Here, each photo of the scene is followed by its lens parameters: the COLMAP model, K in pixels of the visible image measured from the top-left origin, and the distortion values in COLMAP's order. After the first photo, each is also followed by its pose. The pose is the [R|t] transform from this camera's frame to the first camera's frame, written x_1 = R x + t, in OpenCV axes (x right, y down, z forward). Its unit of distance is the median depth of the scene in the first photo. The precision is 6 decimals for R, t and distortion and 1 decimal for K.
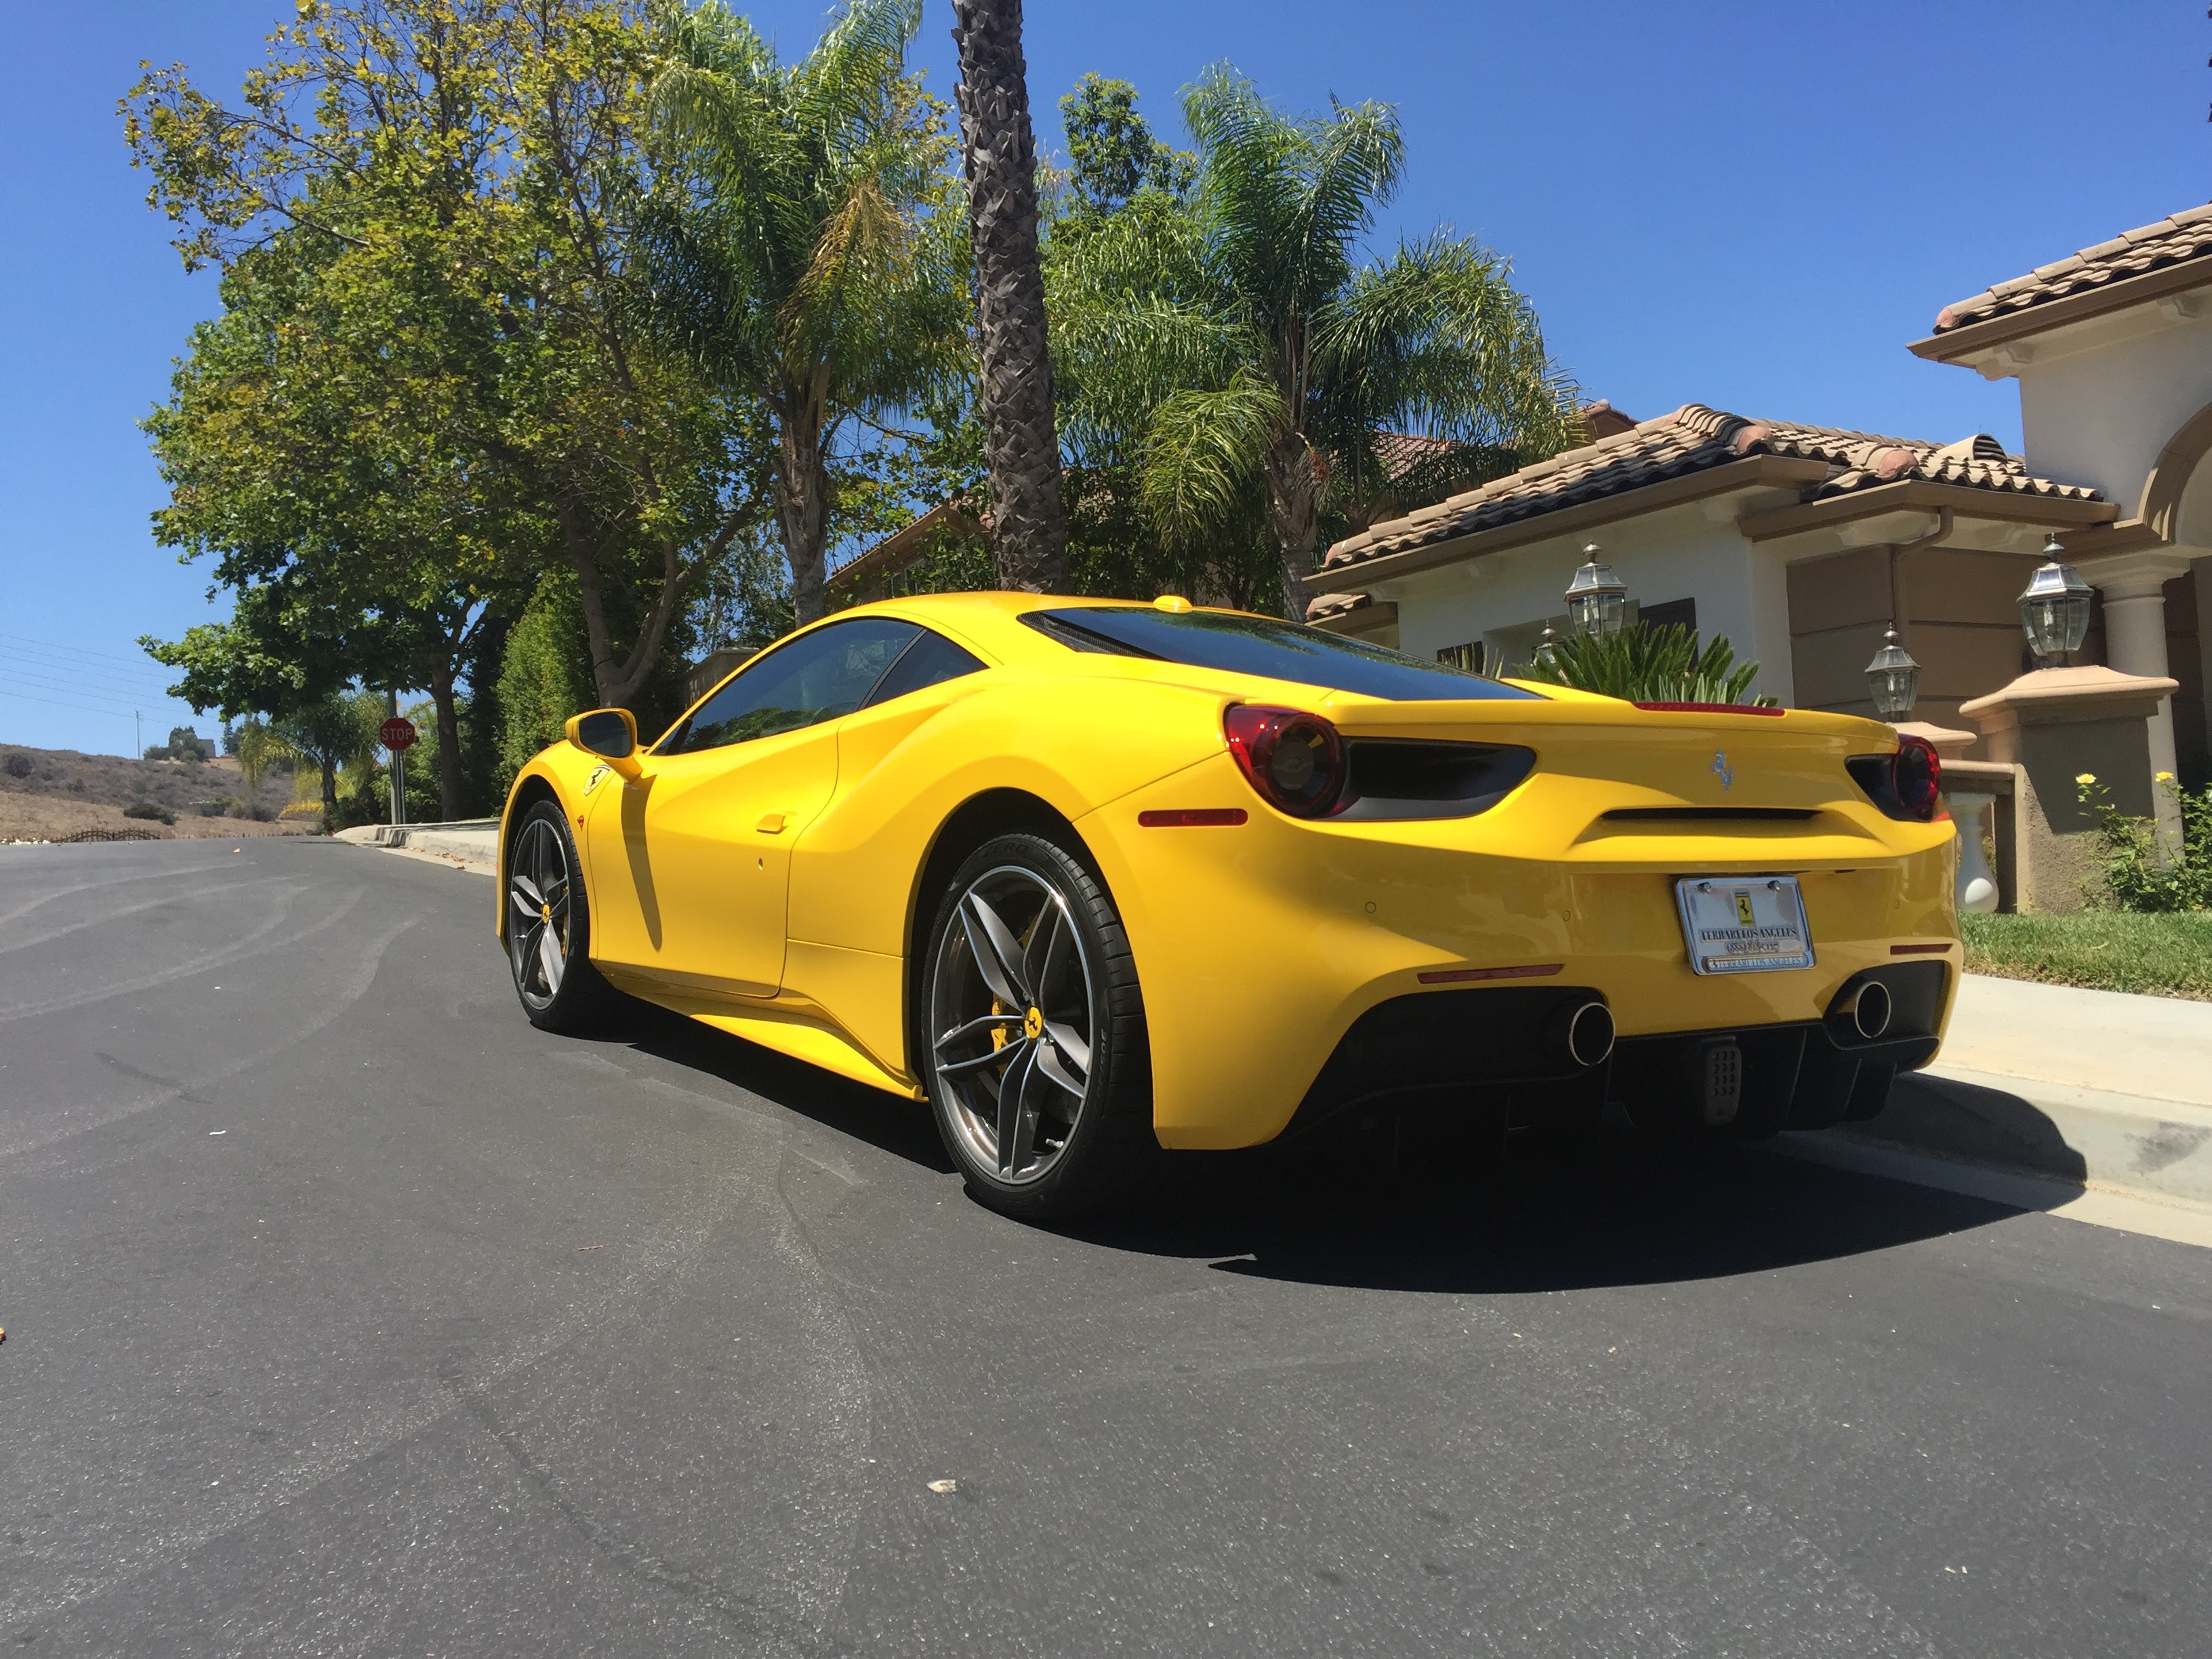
lens RADIAL K [[1870.0, 0, 1106.0], [0, 1870.0, 829.5], [0, 0, 1]] dist [0.068561, -0.087189]
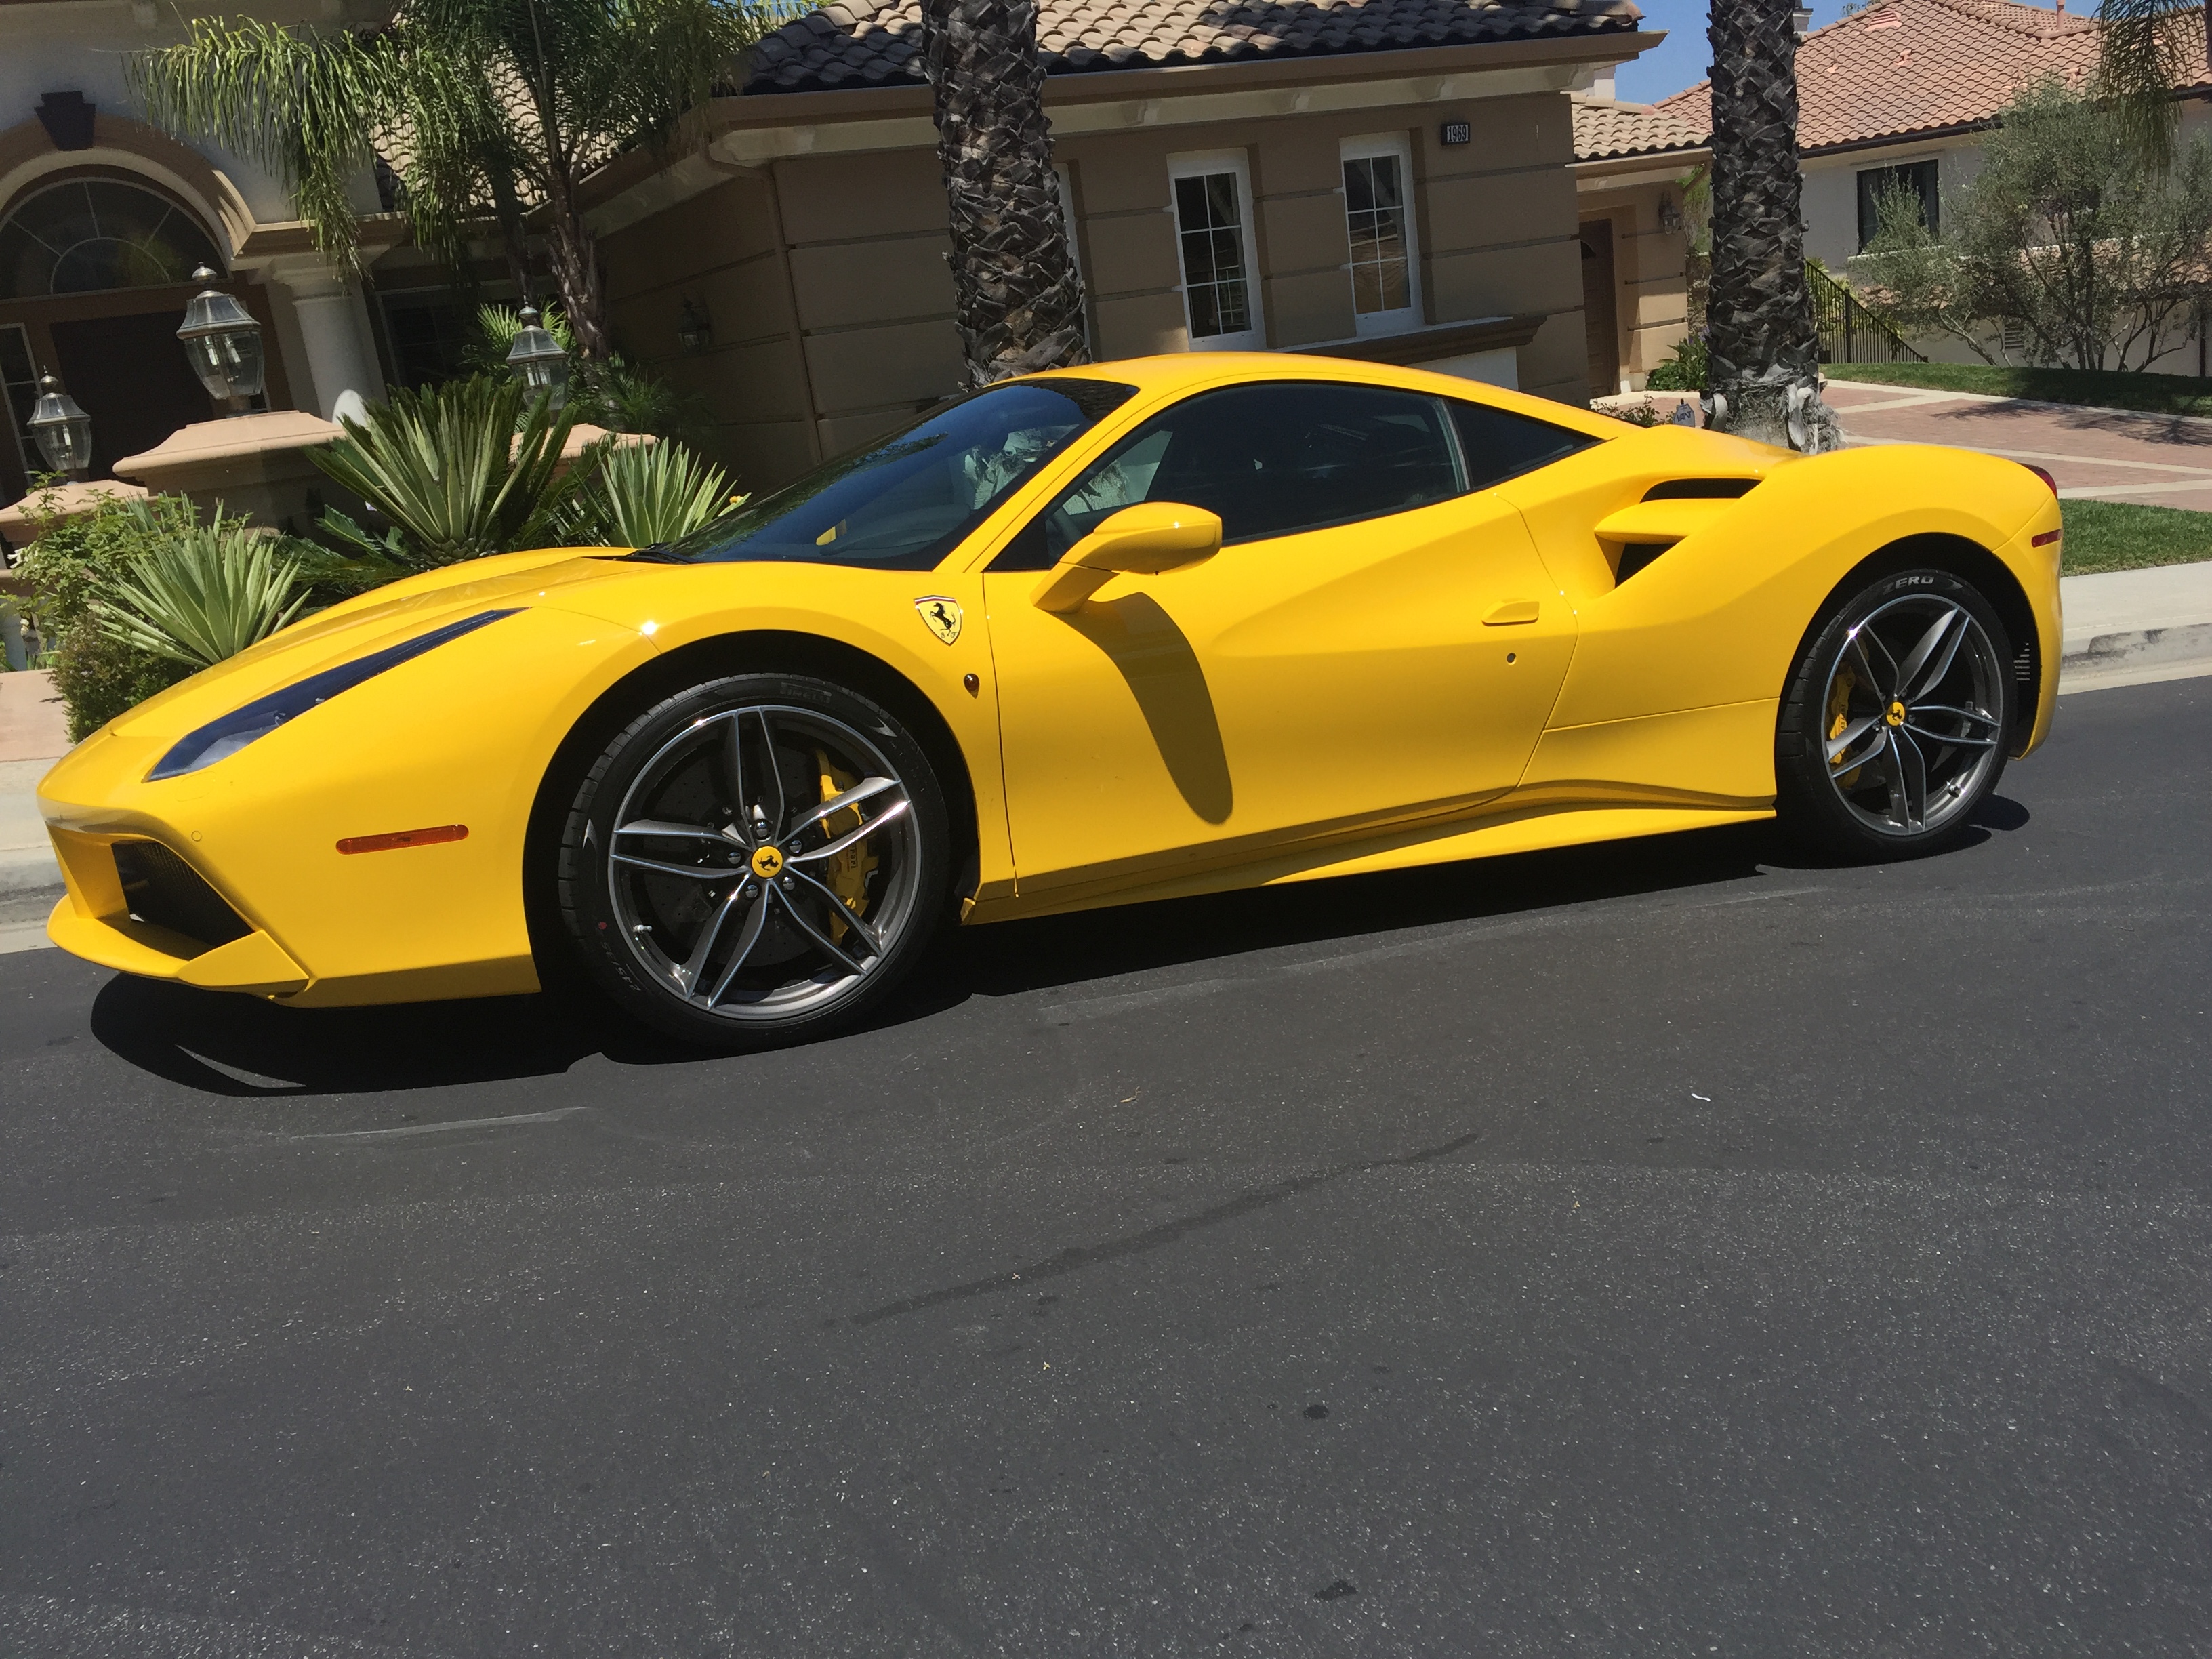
lens RADIAL K [[1888.9, 0, 1097.7], [0, 1888.9, 820.0], [0, 0, 1]] dist [0.104856, -0.159724]
pose [[0.140790, -0.203495, 0.968900, -0.353420], [0.078667, 0.977853, 0.193944, -0.031685], [-0.986909, 0.048915, 0.153681, 0.328027]]
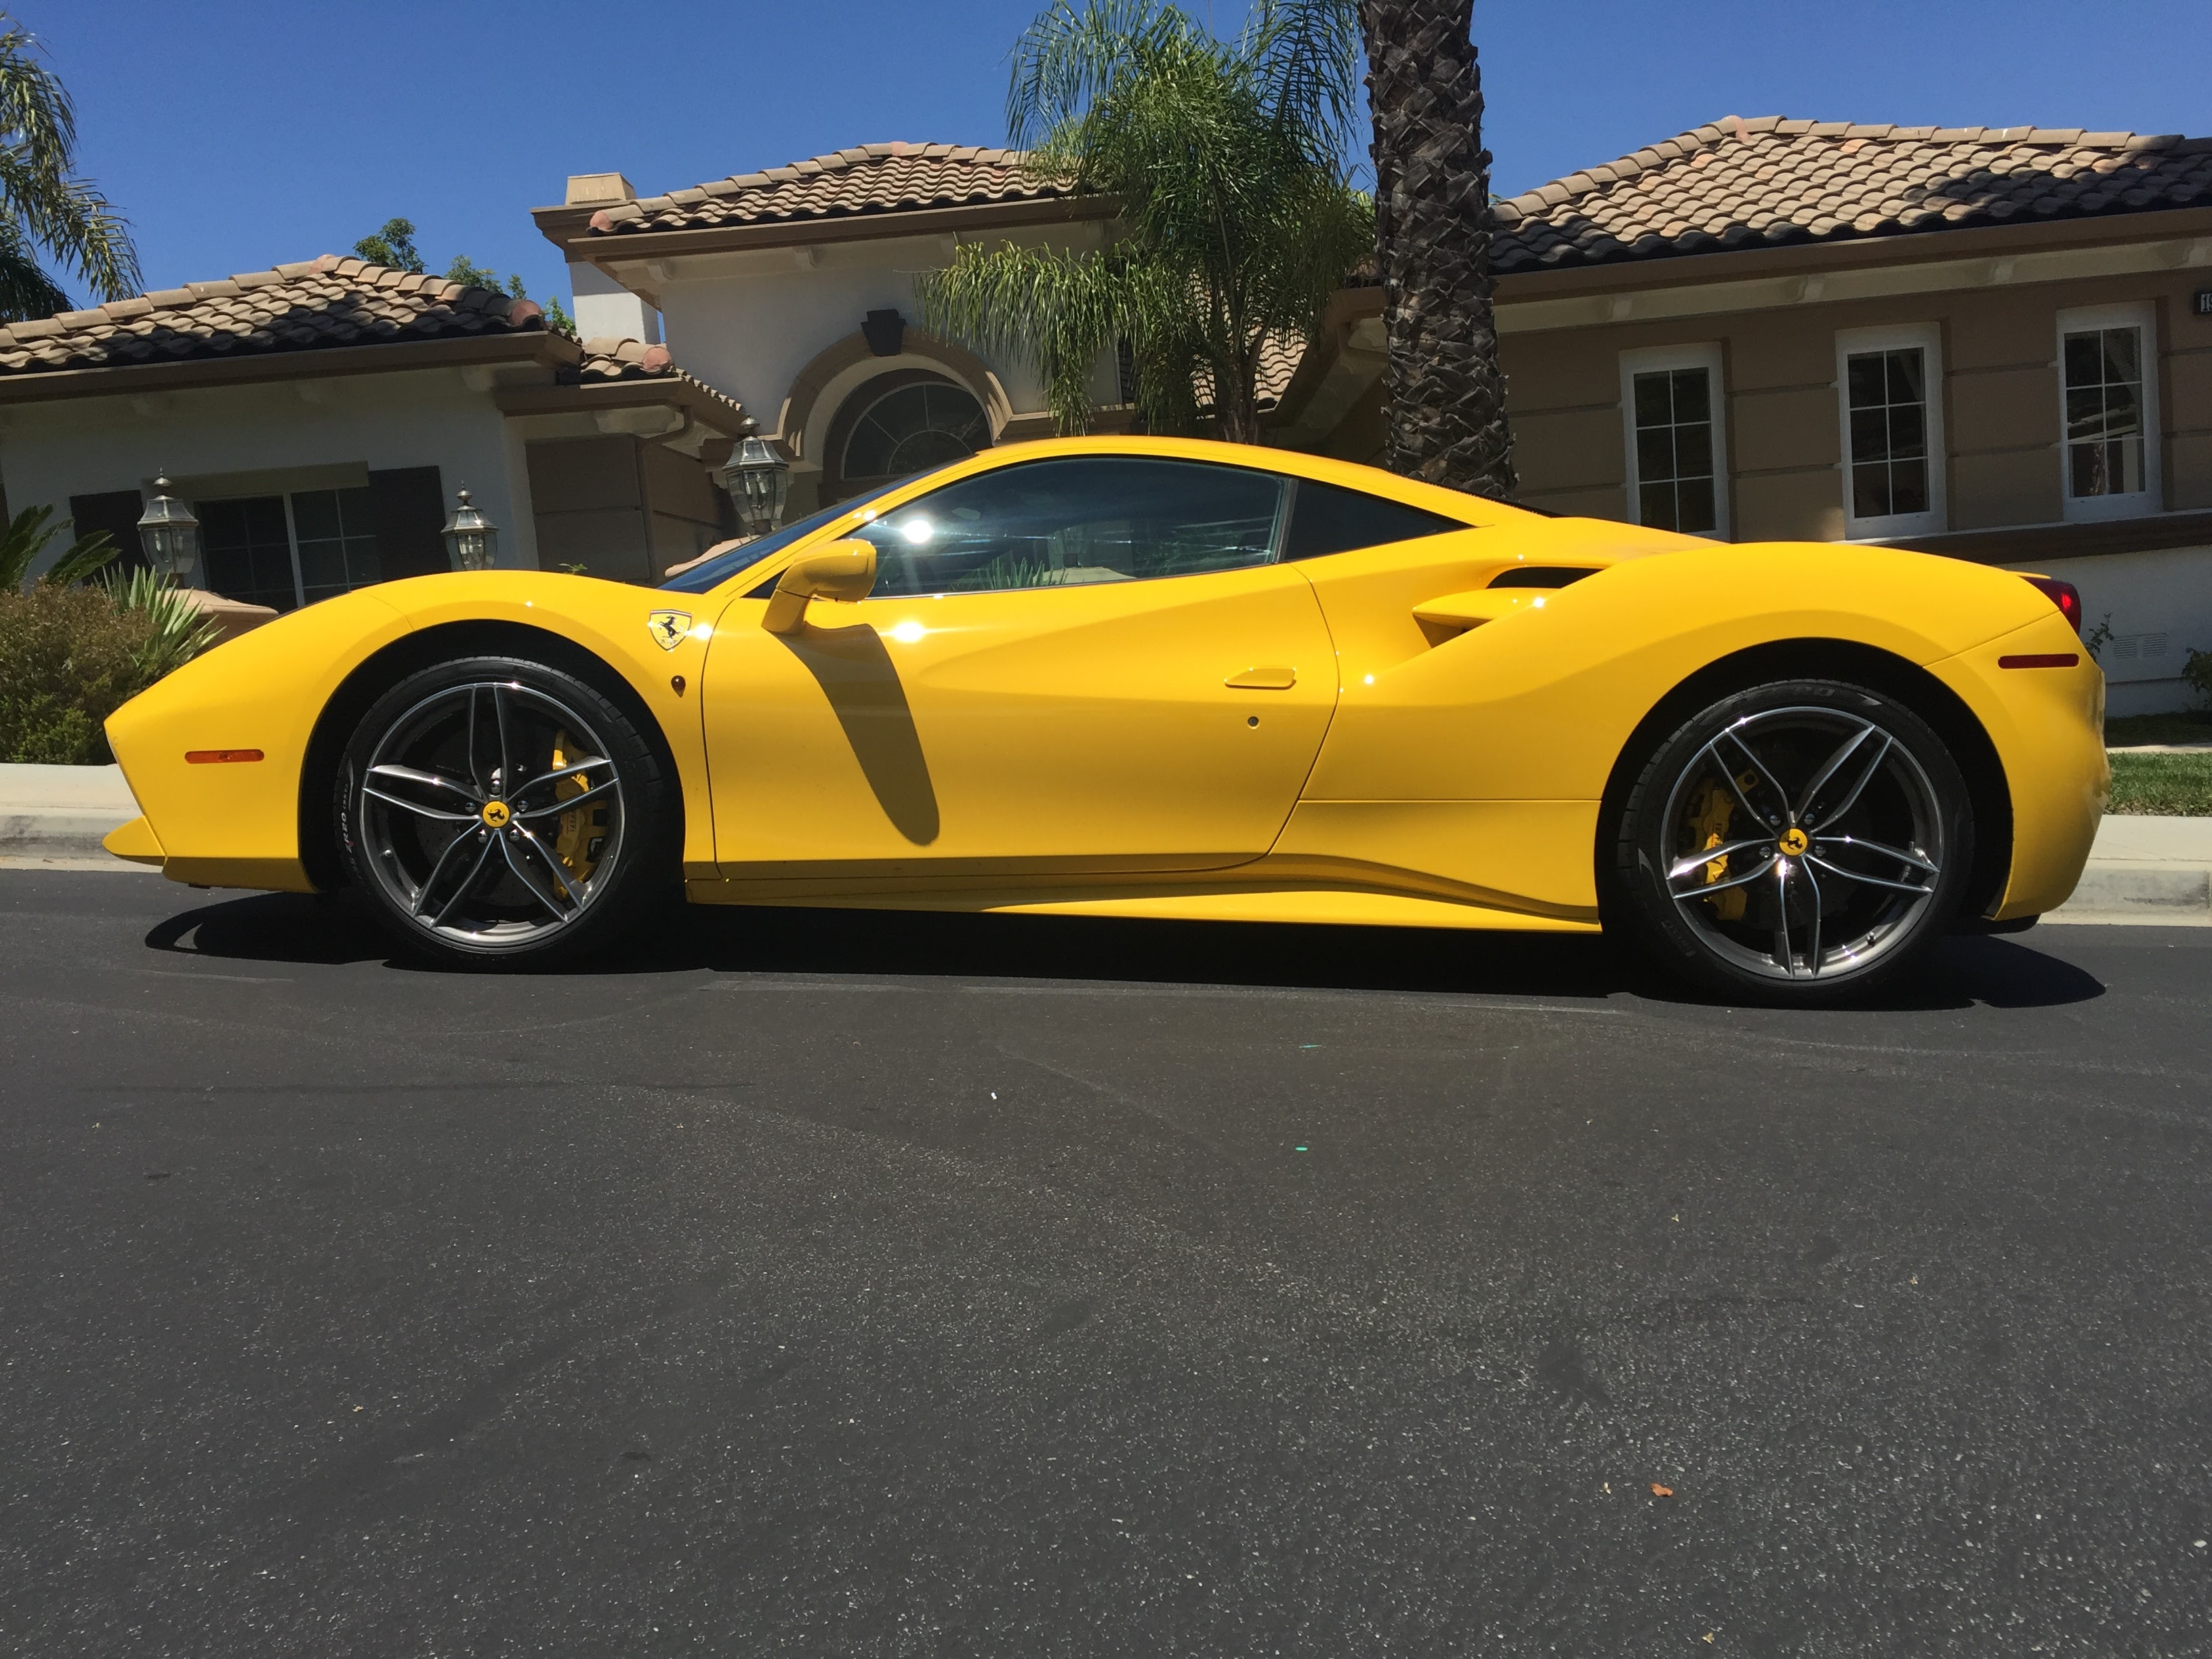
lens RADIAL K [[1870.0, 0, 1106.0], [0, 1870.0, 829.5], [0, 0, 1]] dist [0.068561, -0.087189]
pose [[0.587927, -0.067133, 0.806123, -0.303811], [0.017893, 0.997386, 0.070012, 0.001466], [-0.808716, -0.026738, 0.587591, 0.157701]]
